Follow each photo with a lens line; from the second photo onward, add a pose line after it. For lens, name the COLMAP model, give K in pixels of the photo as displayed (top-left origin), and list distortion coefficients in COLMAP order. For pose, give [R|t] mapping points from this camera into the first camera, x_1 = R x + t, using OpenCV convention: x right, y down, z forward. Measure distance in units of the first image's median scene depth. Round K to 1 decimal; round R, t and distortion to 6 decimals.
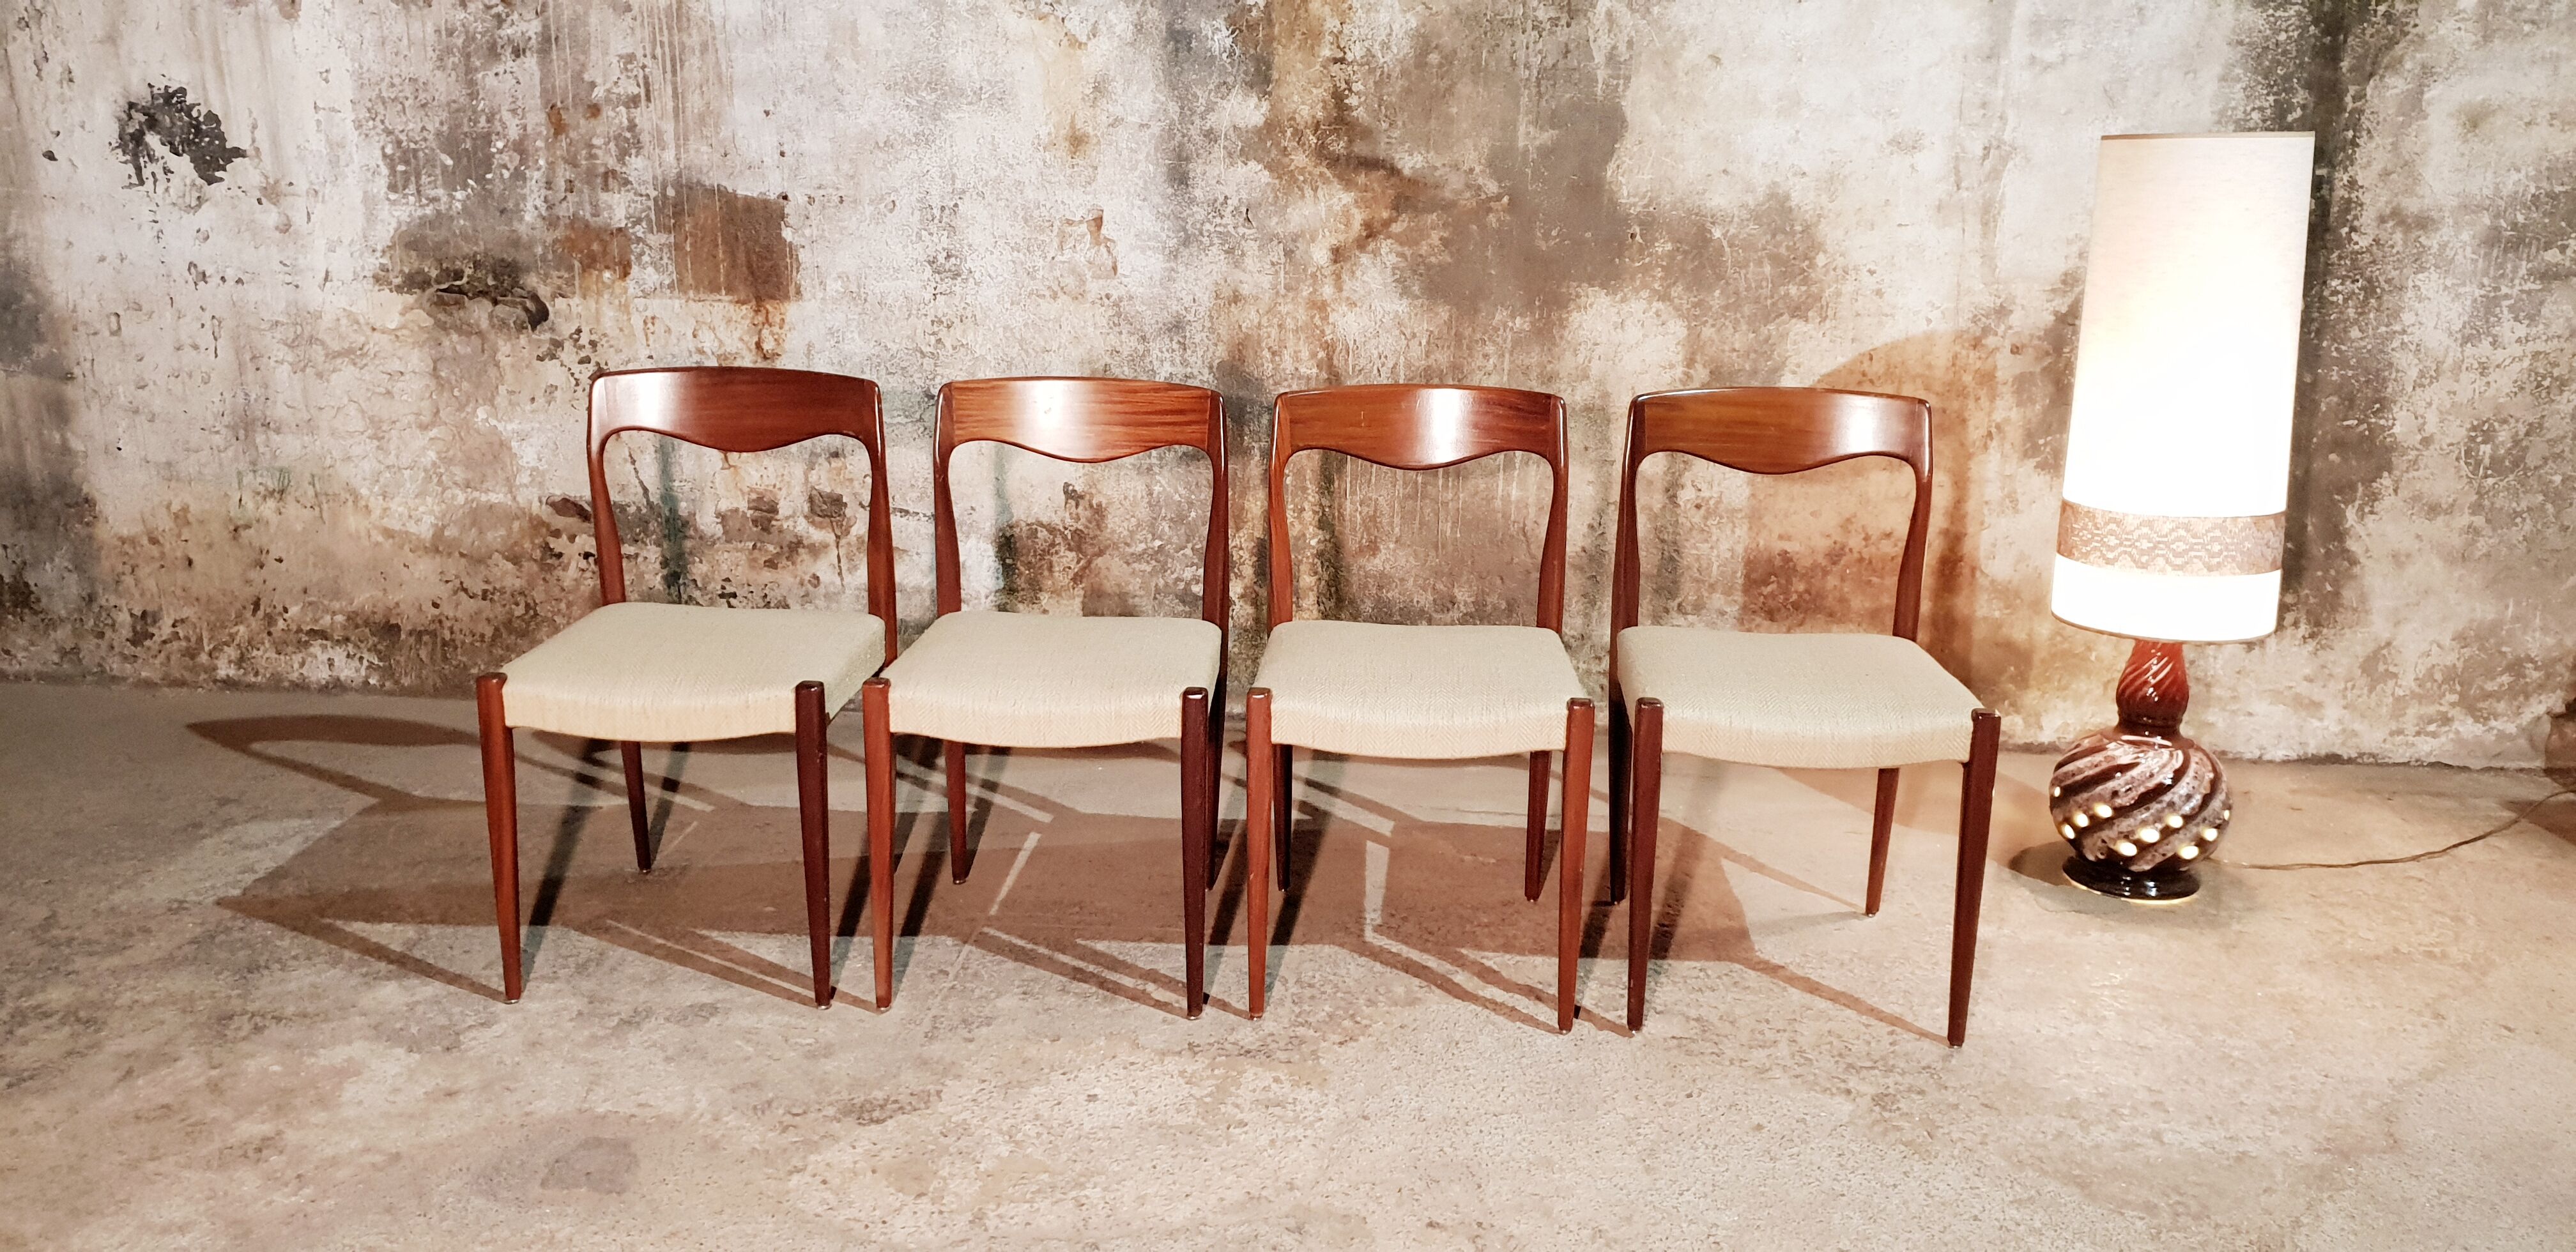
lens RADIAL K [[2006.3, 0, 1286.1], [0, 2006.3, 616.8], [0, 0, 1]] dist [0.024456, -0.006546]
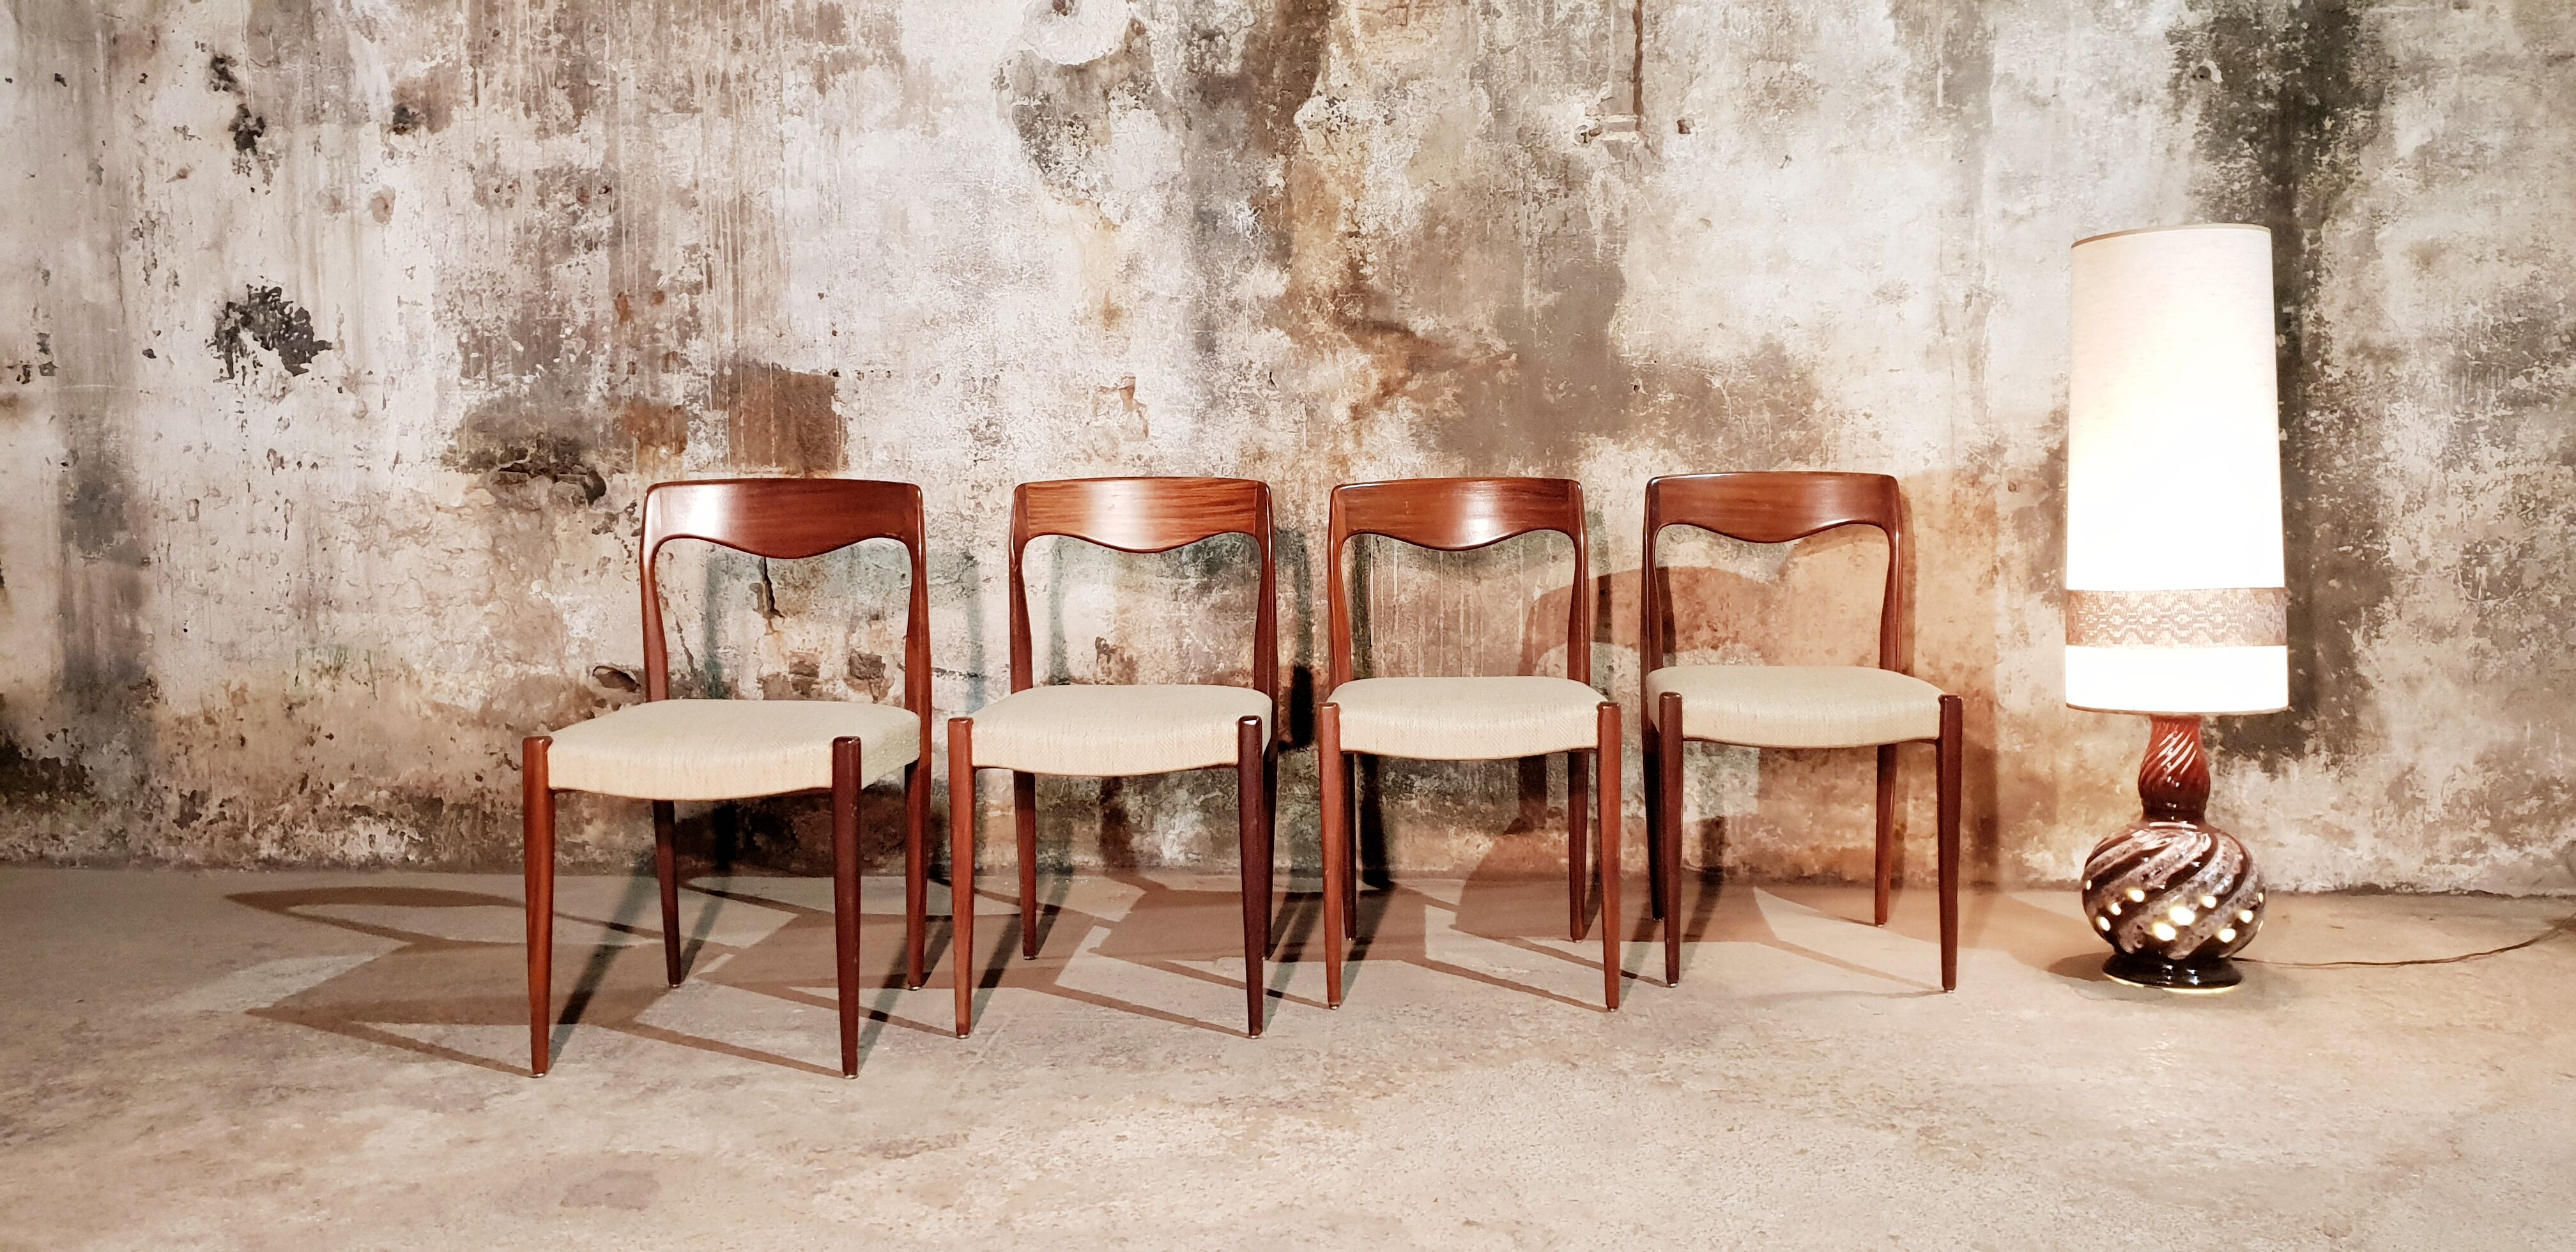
lens RADIAL K [[1986.0, 0, 1291.9], [0, 1986.0, 586.1], [0, 0, 1]] dist [0.104301, -0.206702]
pose [[0.999780, -0.017555, -0.011521, 0.001974], [0.014985, 0.980858, -0.194147, 0.110509], [0.014709, 0.193931, 0.980905, -0.008960]]
